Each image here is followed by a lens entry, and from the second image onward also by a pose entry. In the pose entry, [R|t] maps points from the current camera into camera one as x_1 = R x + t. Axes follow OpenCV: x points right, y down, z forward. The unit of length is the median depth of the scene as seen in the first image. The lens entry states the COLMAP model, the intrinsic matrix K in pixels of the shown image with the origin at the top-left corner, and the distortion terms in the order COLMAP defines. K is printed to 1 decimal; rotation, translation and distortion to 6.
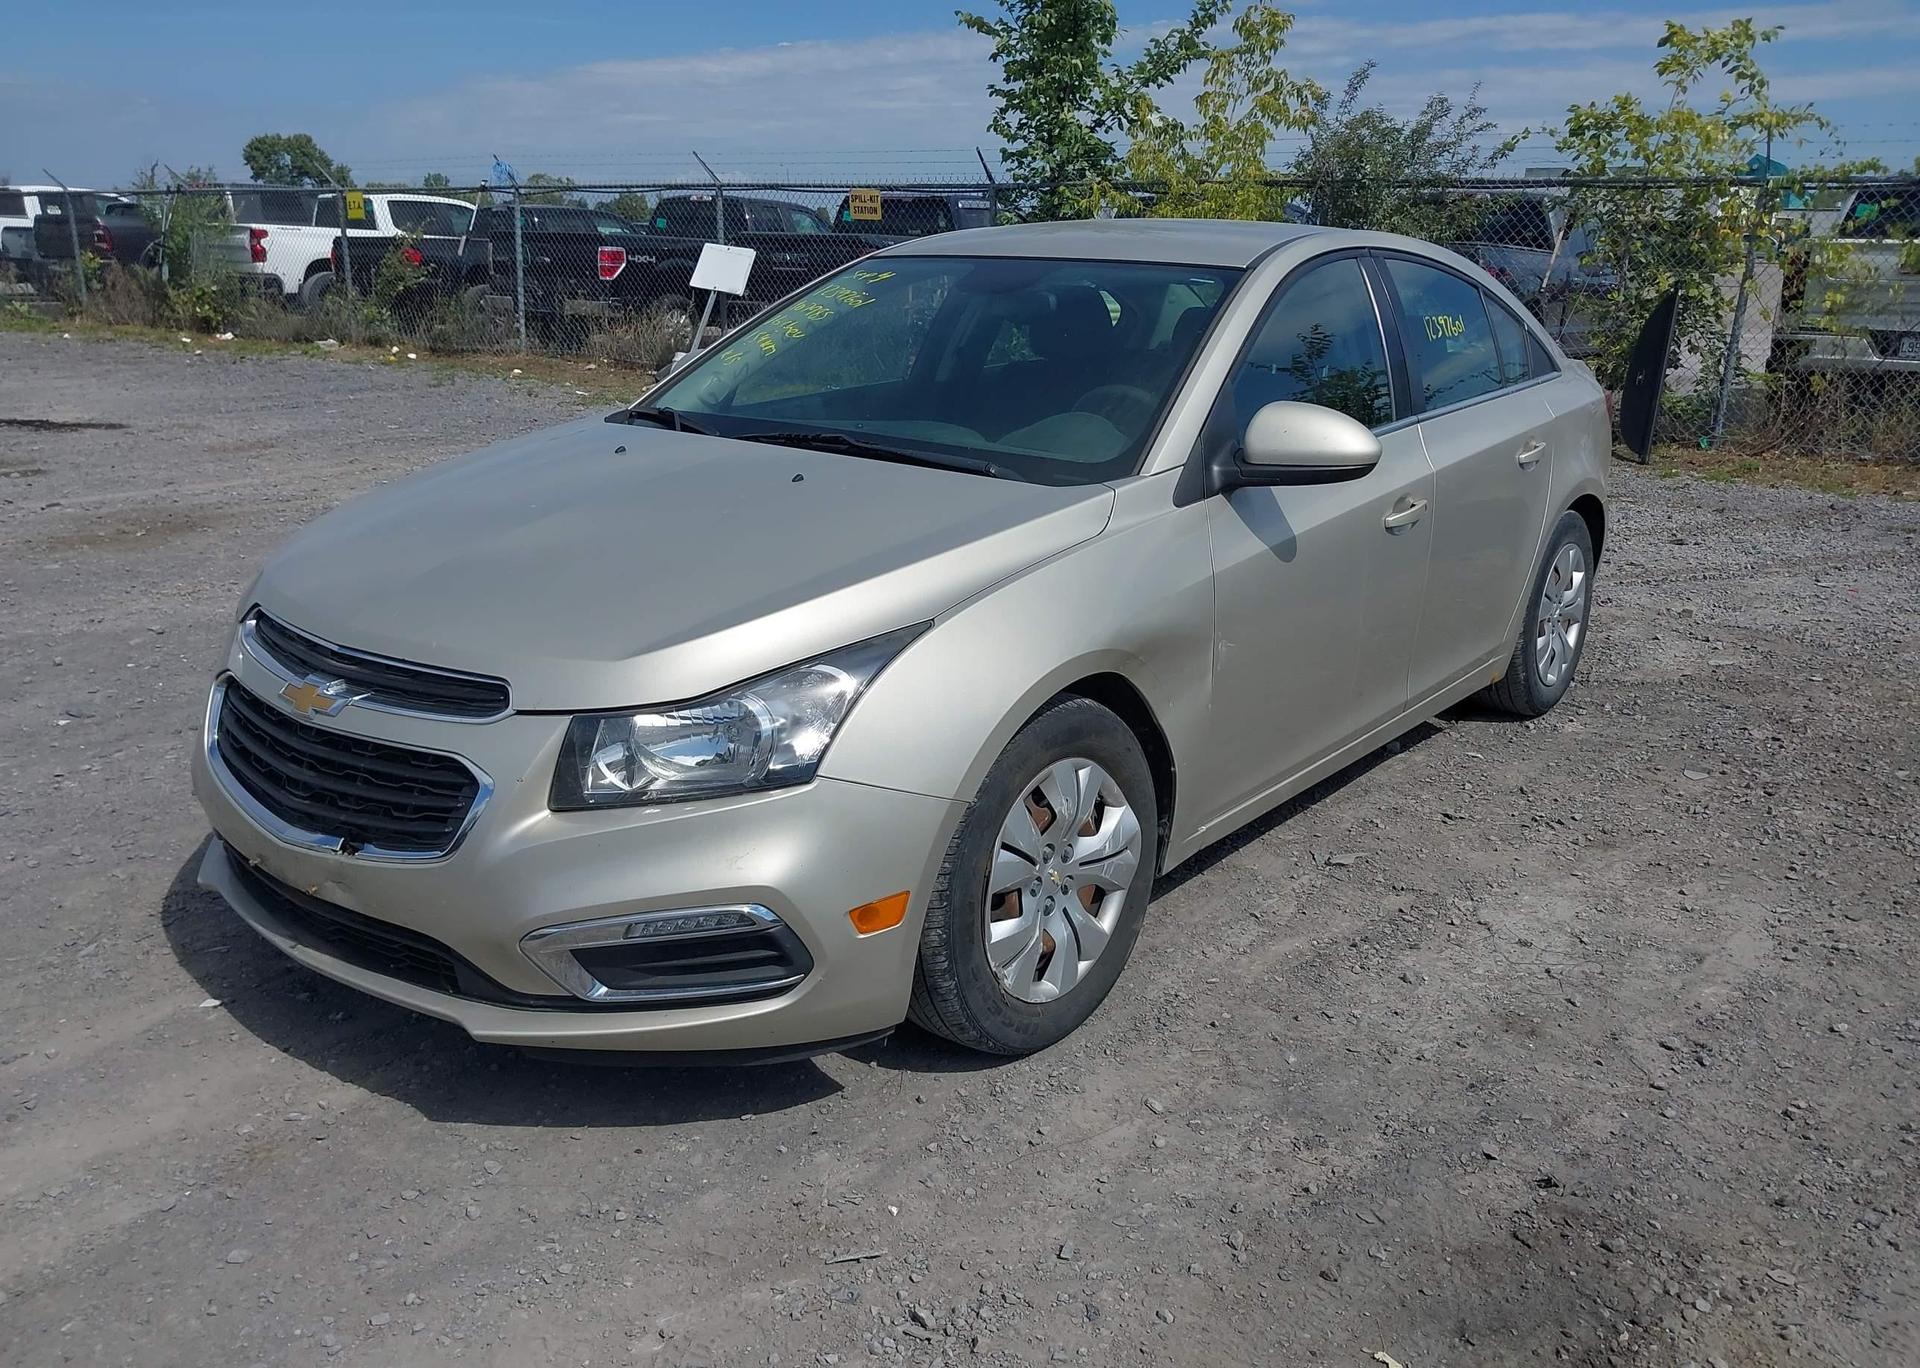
lens RADIAL K [[1520.5, 0, 966.9], [0, 1520.5, 675.9], [0, 0, 1]] dist [0.020185, -0.029290]
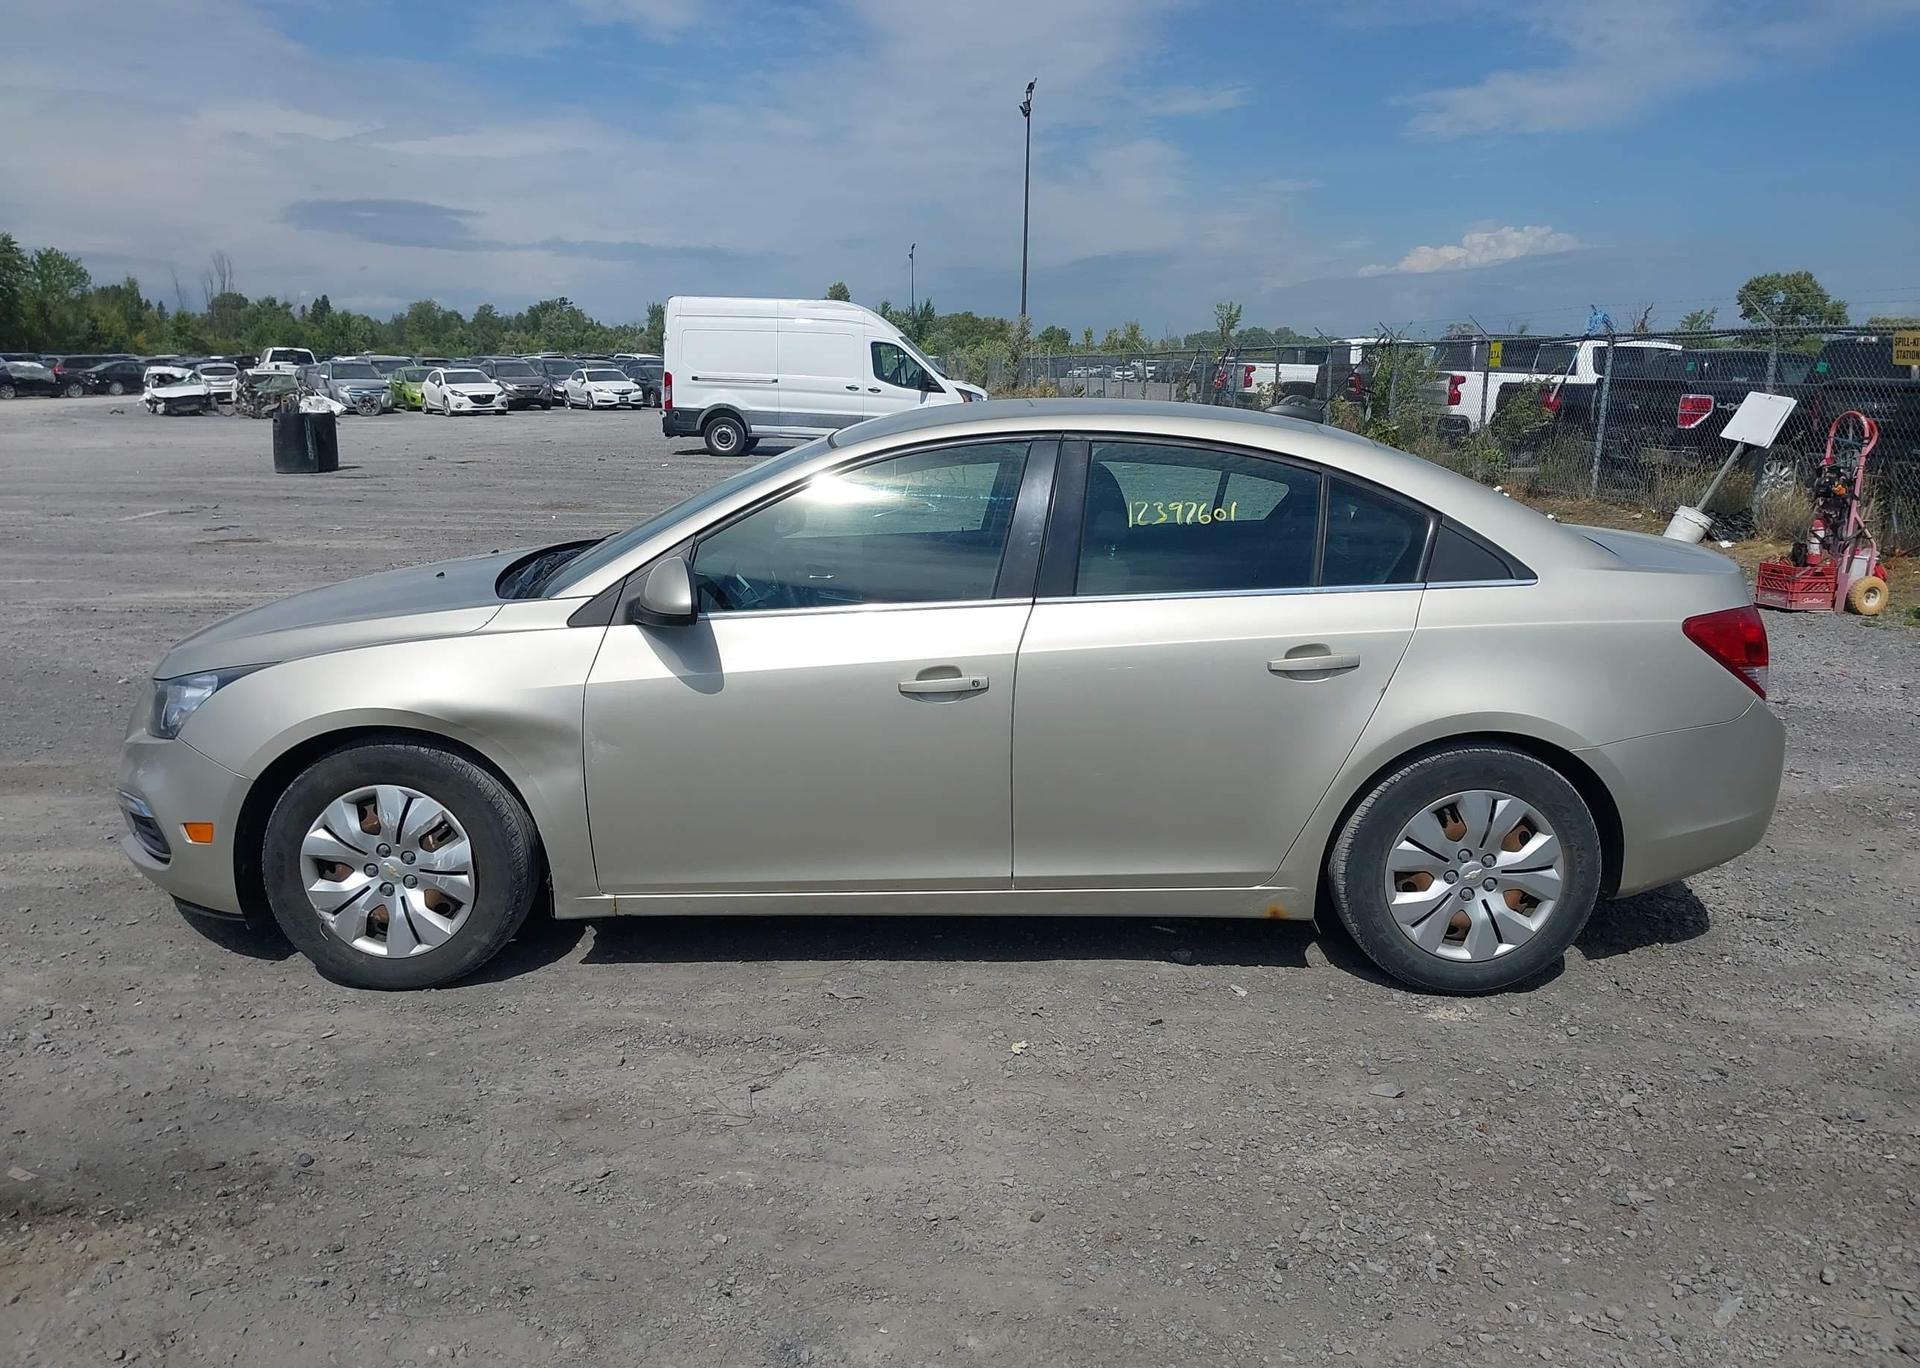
lens RADIAL K [[1520.5, 0, 970.9], [0, 1520.5, 680.3], [0, 0, 1]] dist [0.020185, -0.029290]
pose [[0.622648, 0.148240, -0.768333, 0.836724], [-0.210638, 0.977401, 0.017878, -0.101797], [0.753619, 0.150708, 0.639801, 0.275501]]
